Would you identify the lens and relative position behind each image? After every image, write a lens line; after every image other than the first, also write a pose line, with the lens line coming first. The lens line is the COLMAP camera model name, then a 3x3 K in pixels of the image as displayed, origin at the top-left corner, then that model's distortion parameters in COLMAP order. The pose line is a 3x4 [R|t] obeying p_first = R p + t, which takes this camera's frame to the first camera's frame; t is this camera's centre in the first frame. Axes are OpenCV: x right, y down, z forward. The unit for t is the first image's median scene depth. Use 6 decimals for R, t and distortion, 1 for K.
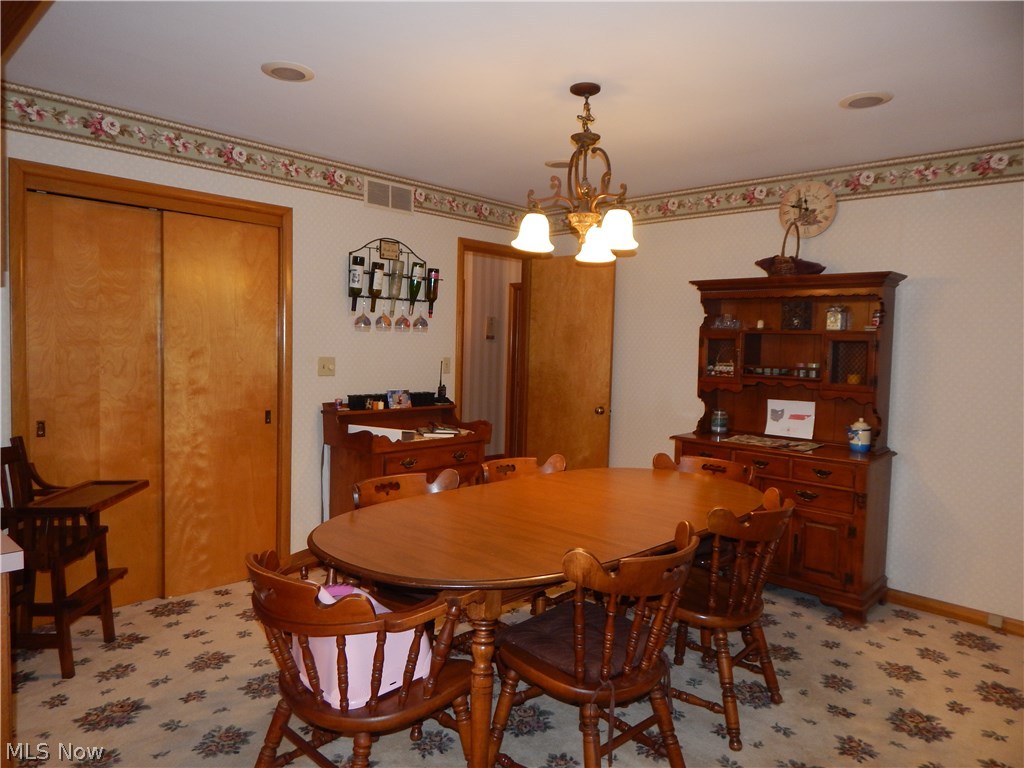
lens RADIAL K [[685.3, 0, 508.1], [0, 685.3, 380.0], [0, 0, 1]] dist [0.008718, -0.002779]
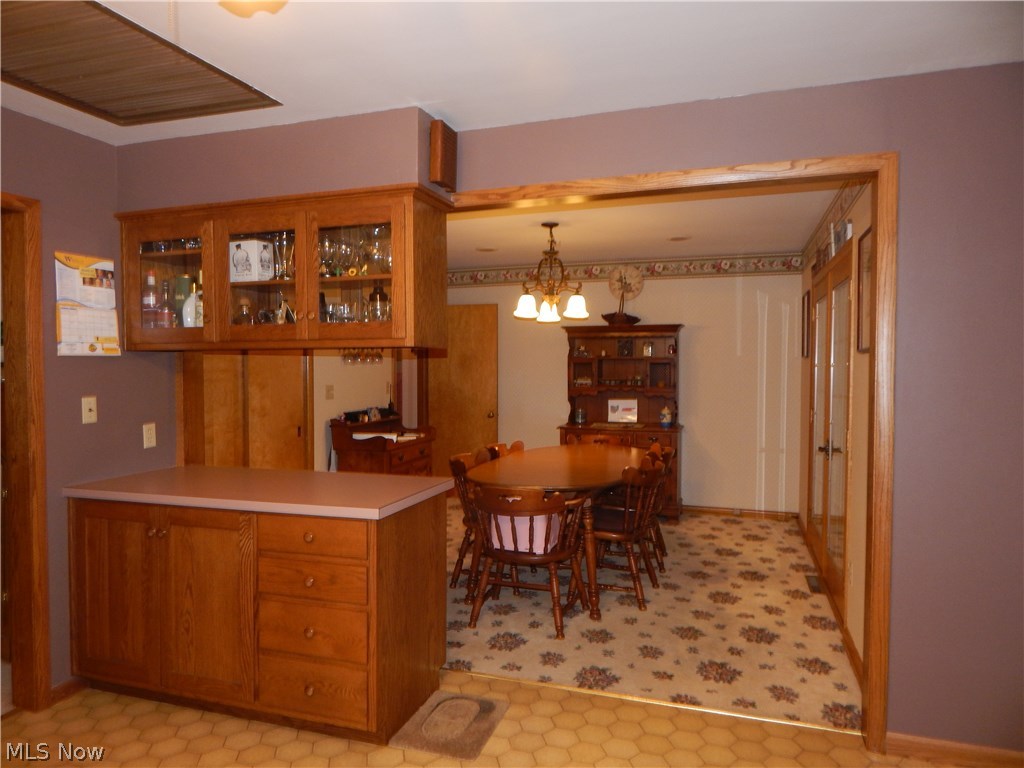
lens RADIAL K [[685.3, 0, 508.1], [0, 685.3, 380.0], [0, 0, 1]] dist [0.008718, -0.002779]
pose [[0.911988, -0.039389, 0.408322, -0.512196], [0.049159, 0.998700, -0.013455, -0.008146], [-0.407261, 0.032344, 0.912739, -0.385542]]
